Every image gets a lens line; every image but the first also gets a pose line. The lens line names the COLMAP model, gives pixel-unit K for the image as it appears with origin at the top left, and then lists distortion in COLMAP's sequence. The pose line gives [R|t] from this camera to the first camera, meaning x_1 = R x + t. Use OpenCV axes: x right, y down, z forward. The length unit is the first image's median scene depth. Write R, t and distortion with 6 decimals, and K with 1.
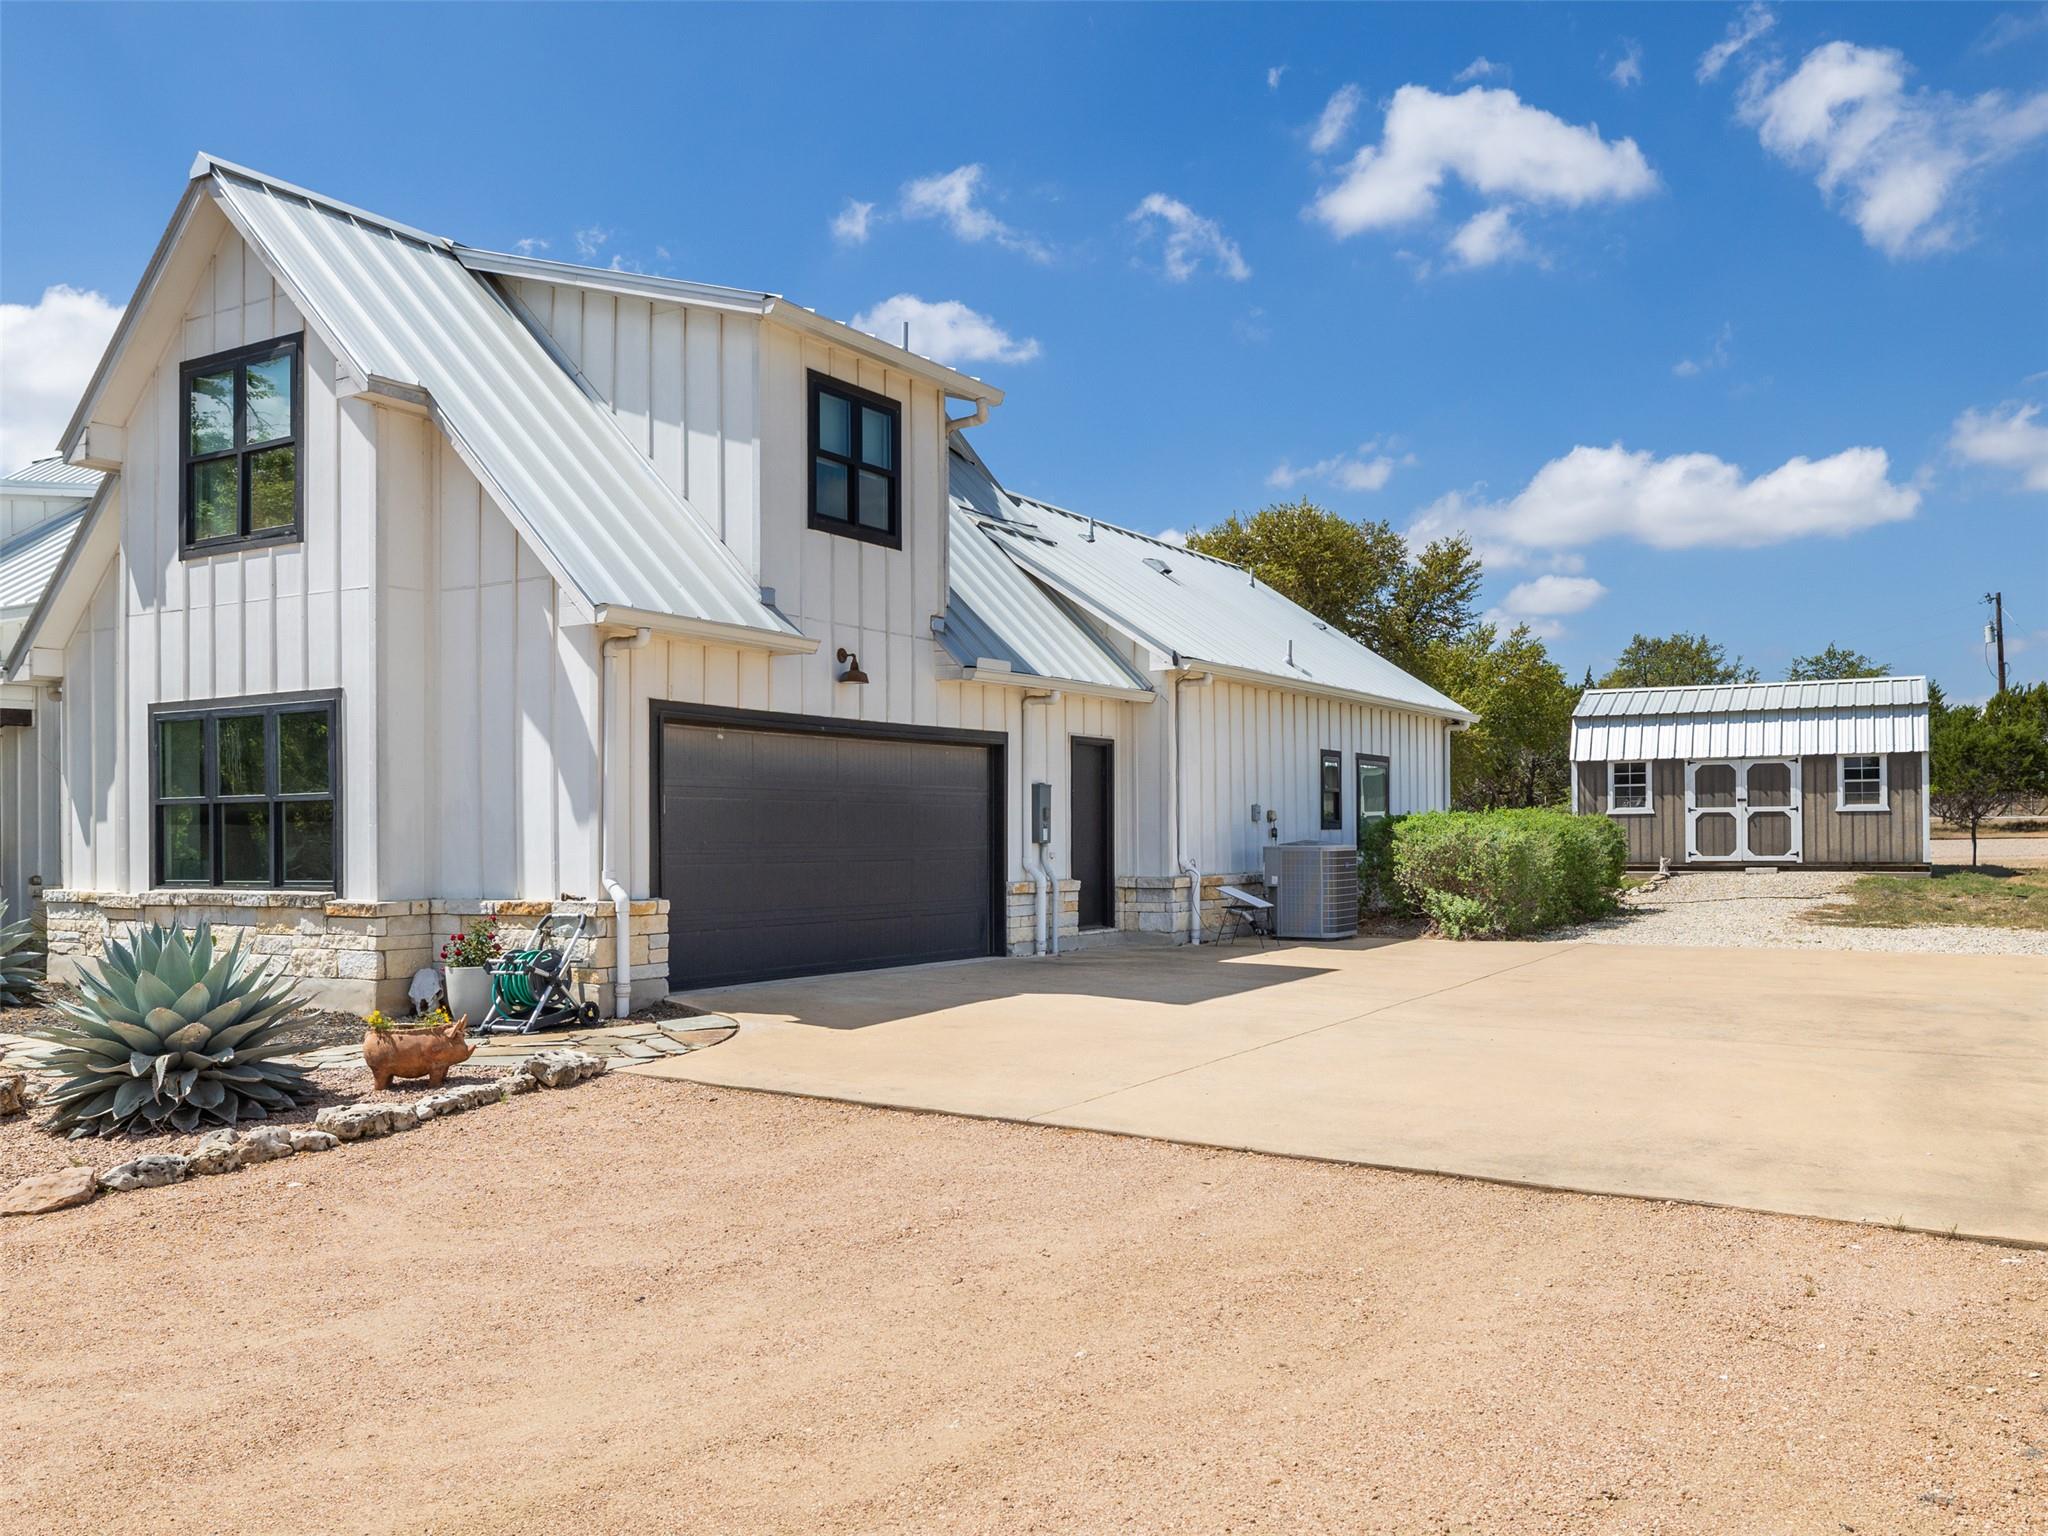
lens RADIAL K [[1643.8, 0, 1034.6], [0, 1643.8, 843.8], [0, 0, 1]] dist [0.007234, 0.006808]
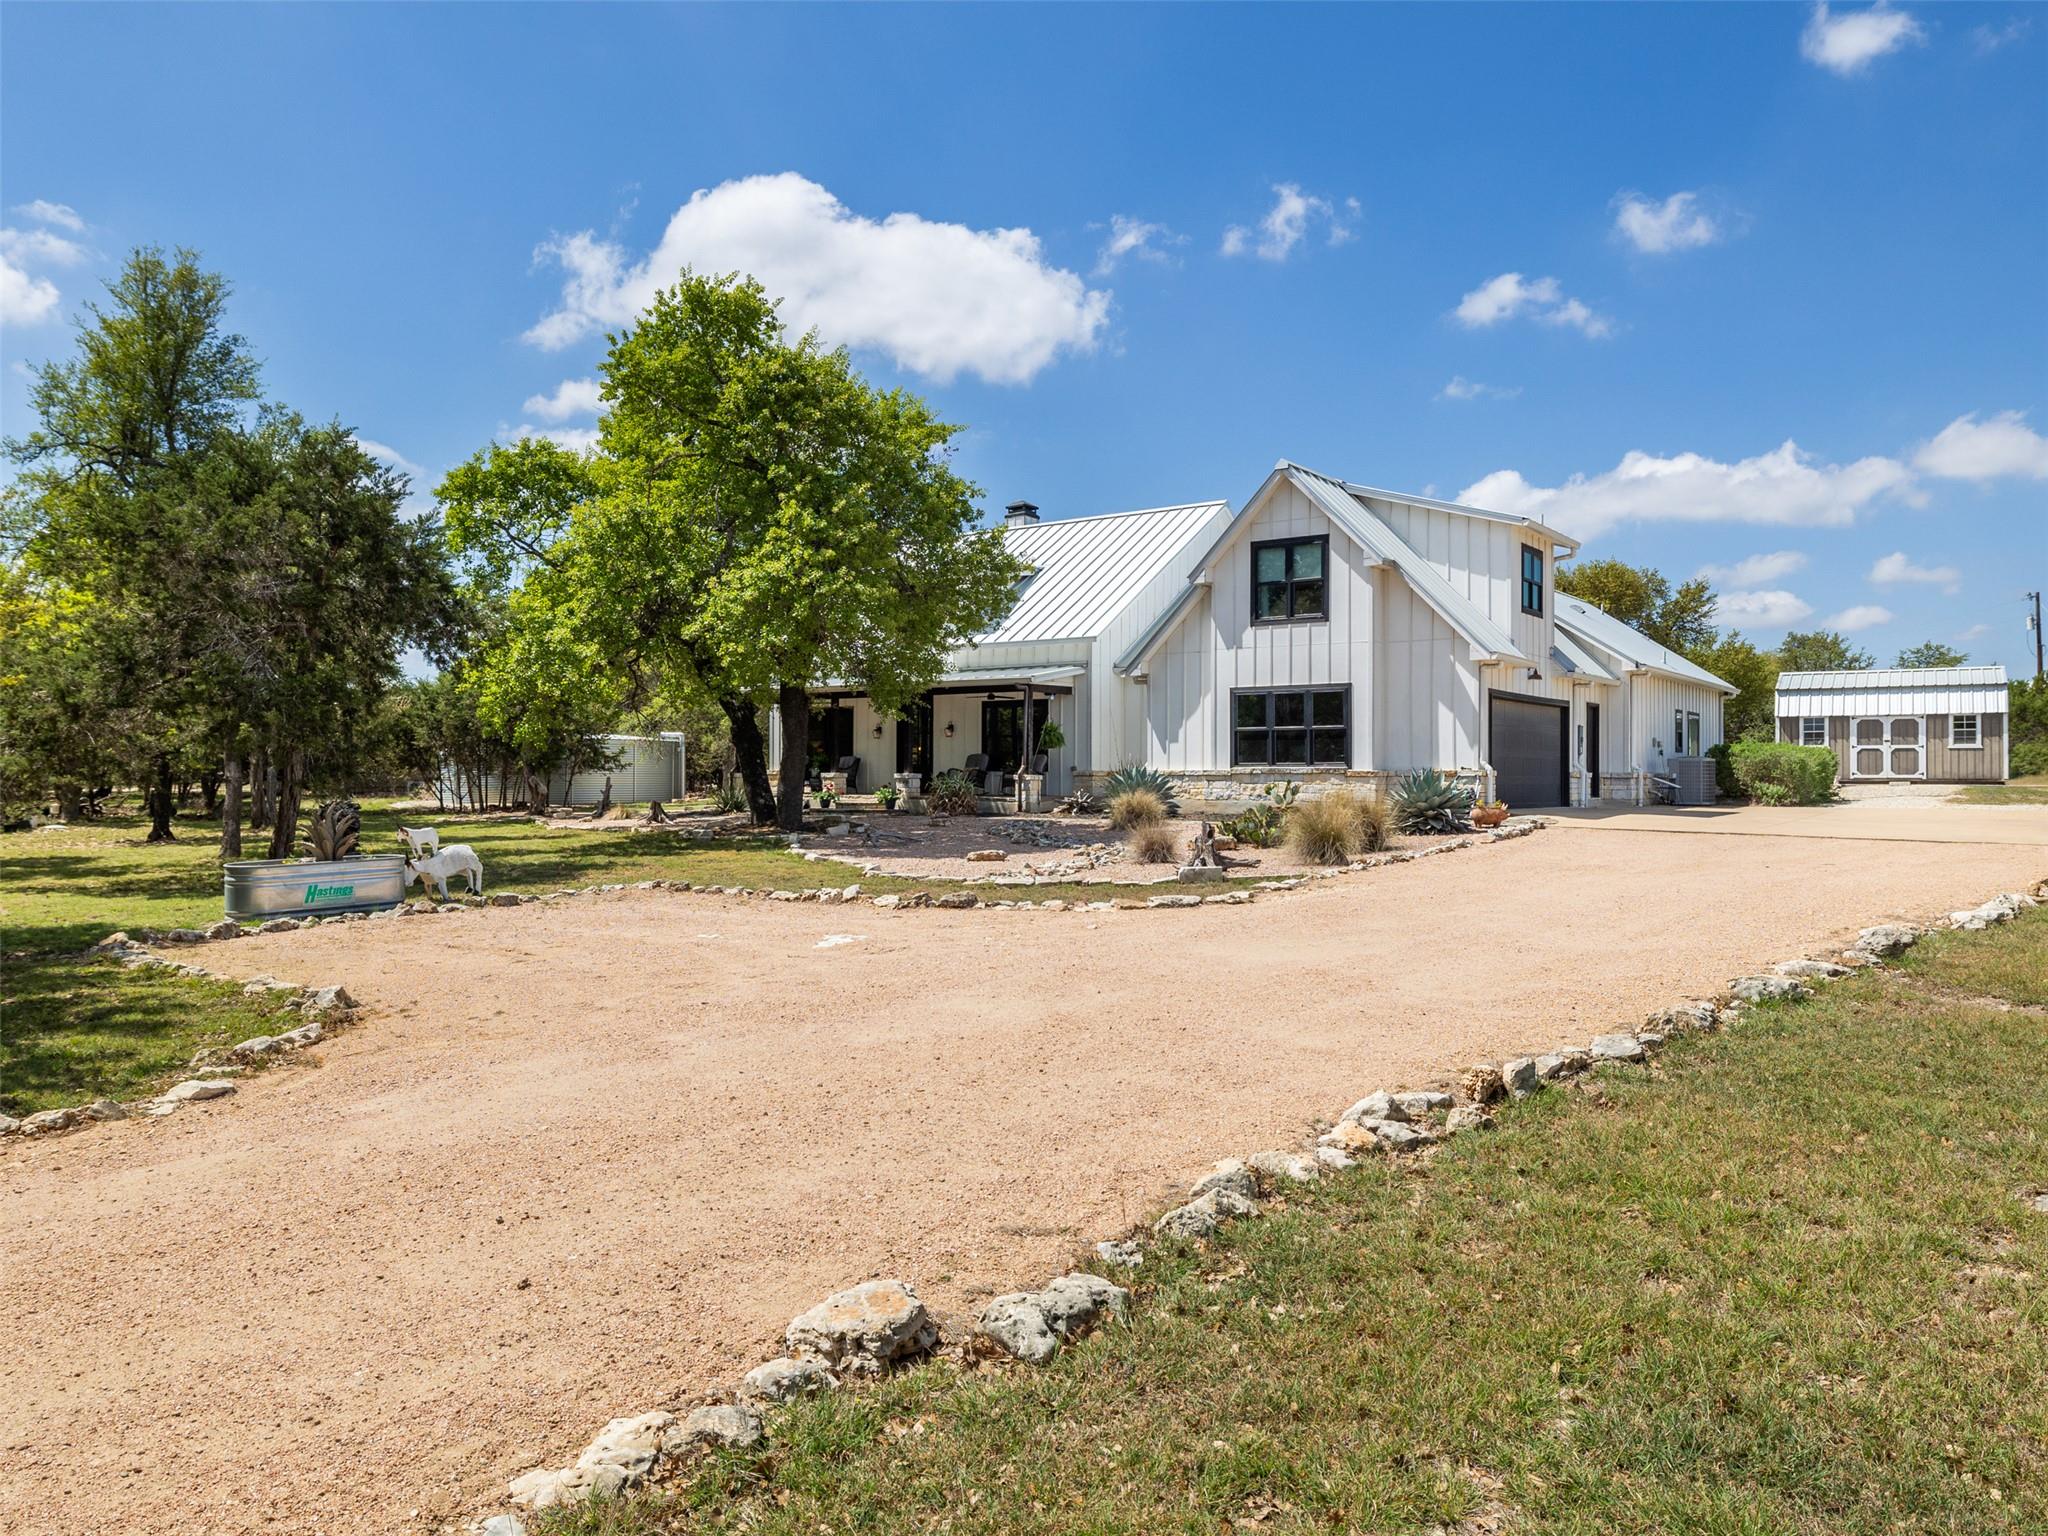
lens RADIAL K [[1419.5, 0, 1026.1], [0, 1419.5, 768.7], [0, 0, 1]] dist [-0.002814, -0.000775]
pose [[0.996462, 0.010539, -0.083383, -0.324761], [-0.011437, 0.999882, -0.010296, 0.026674], [0.083265, 0.011213, 0.996464, -0.507632]]
